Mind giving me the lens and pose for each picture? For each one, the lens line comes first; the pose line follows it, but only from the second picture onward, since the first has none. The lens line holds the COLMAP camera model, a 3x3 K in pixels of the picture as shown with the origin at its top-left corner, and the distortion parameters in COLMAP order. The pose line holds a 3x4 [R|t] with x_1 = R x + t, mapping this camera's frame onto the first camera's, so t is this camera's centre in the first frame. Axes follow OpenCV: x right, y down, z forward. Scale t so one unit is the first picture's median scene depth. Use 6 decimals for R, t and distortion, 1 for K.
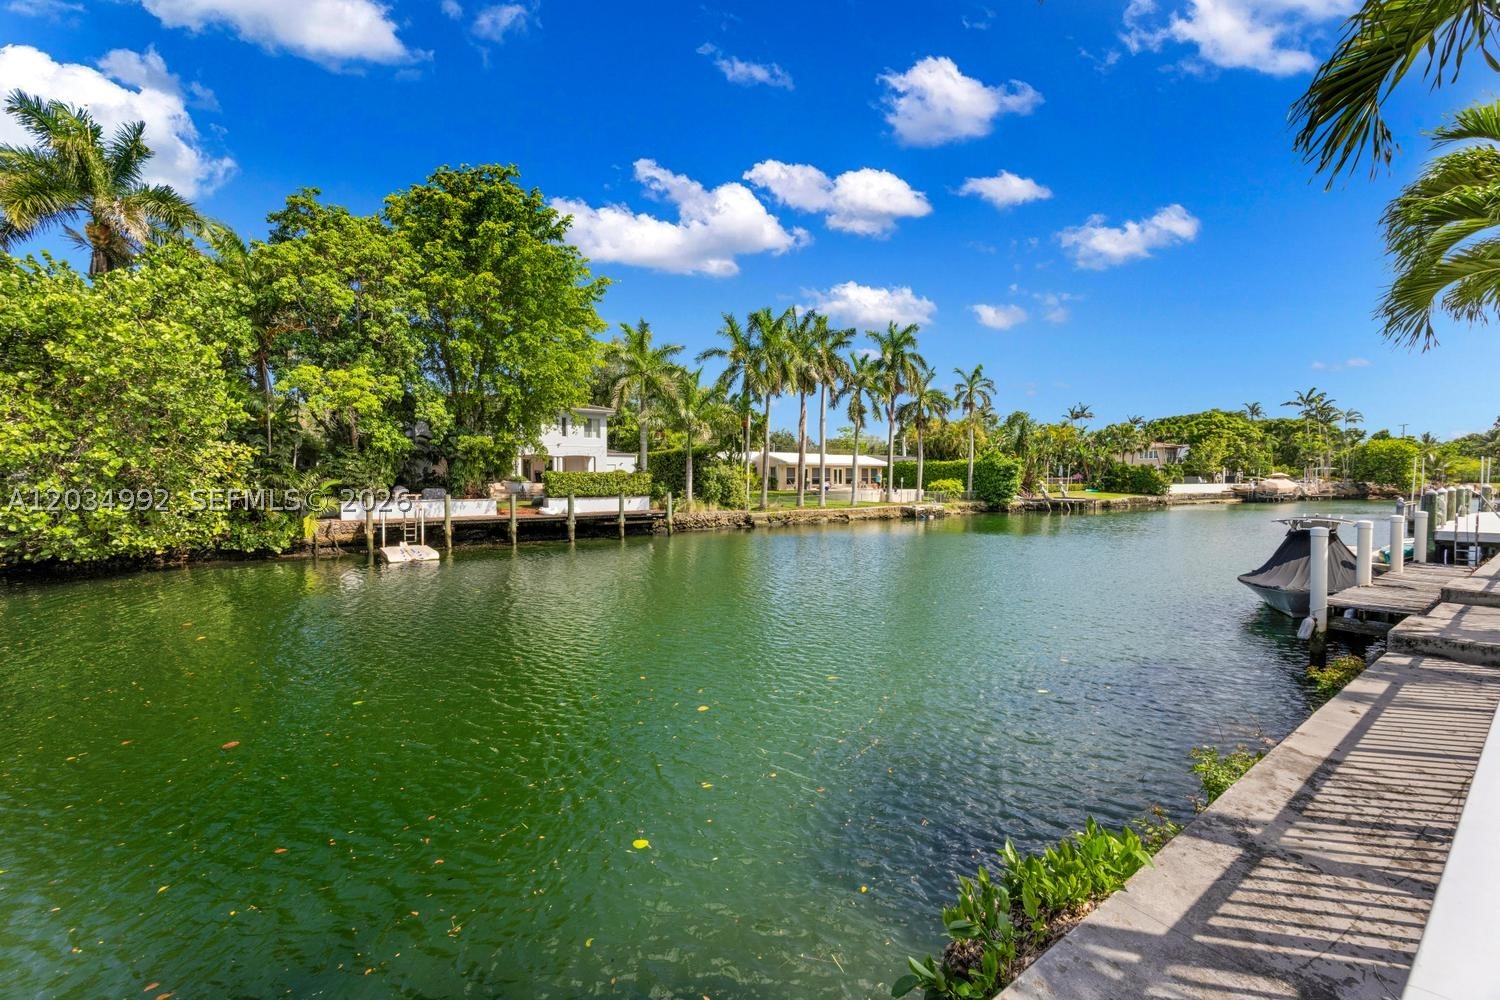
lens RADIAL K [[585.3, 0, 750.0], [0, 585.3, 500.0], [0, 0, 1]] dist [-0.002290, -0.000293]
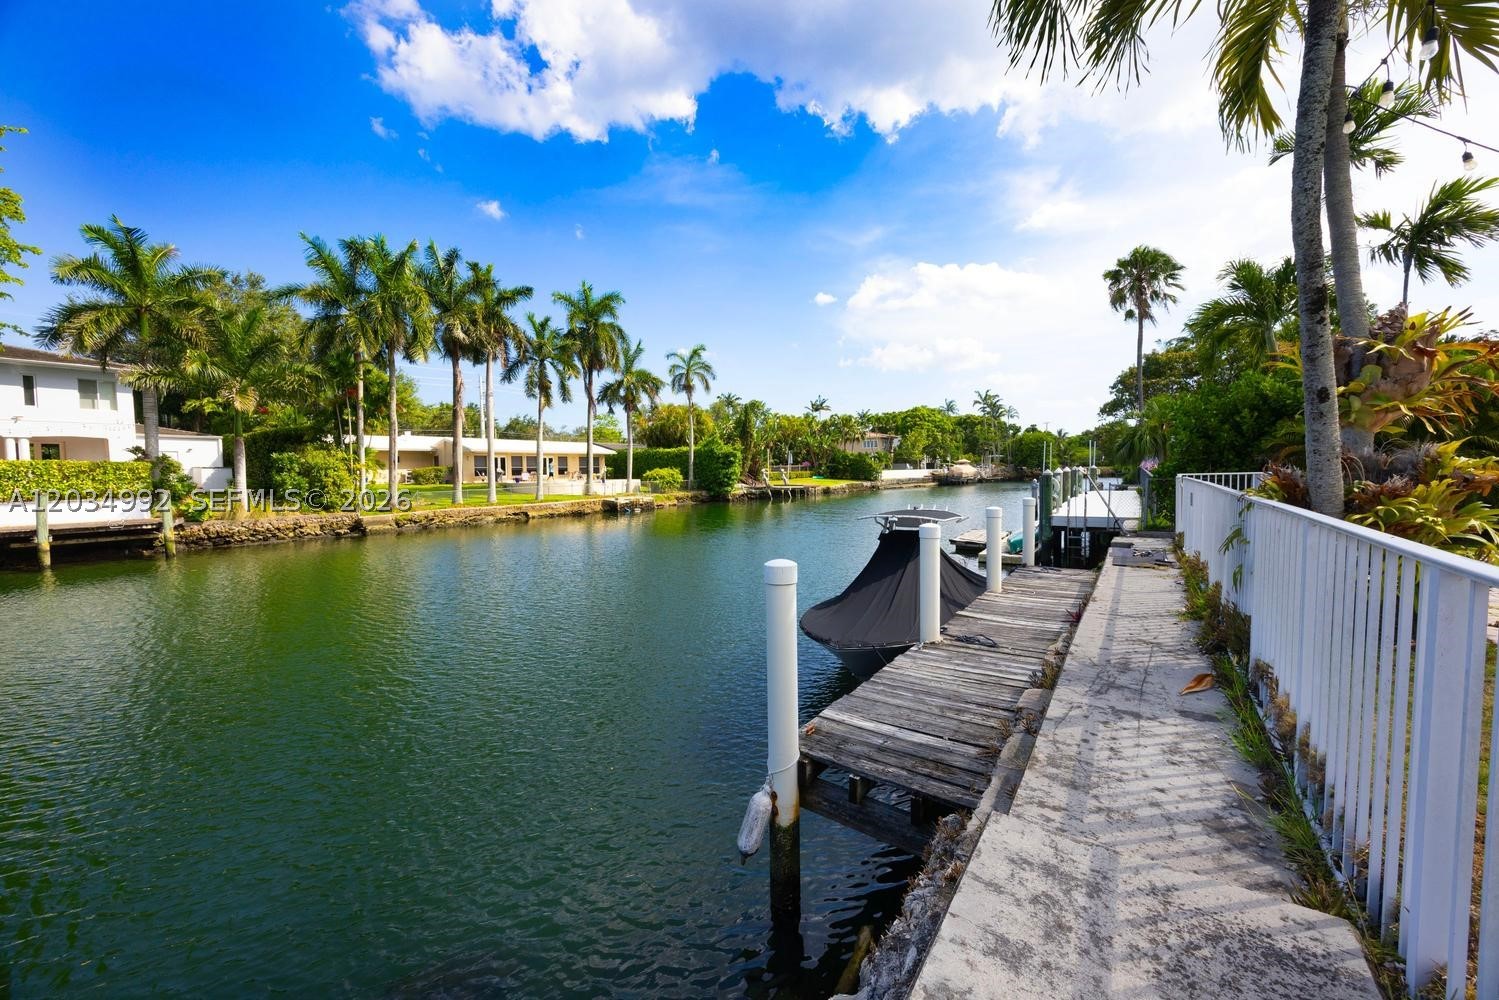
lens RADIAL K [[567.9, 0, 750.3], [0, 567.9, 504.3], [0, 0, 1]] dist [-0.000056, -0.000038]
pose [[0.936646, -0.033035, 0.348717, 0.148887], [0.024480, 0.999282, 0.028912, -0.000662], [-0.349422, -0.018544, 0.936782, 0.117055]]
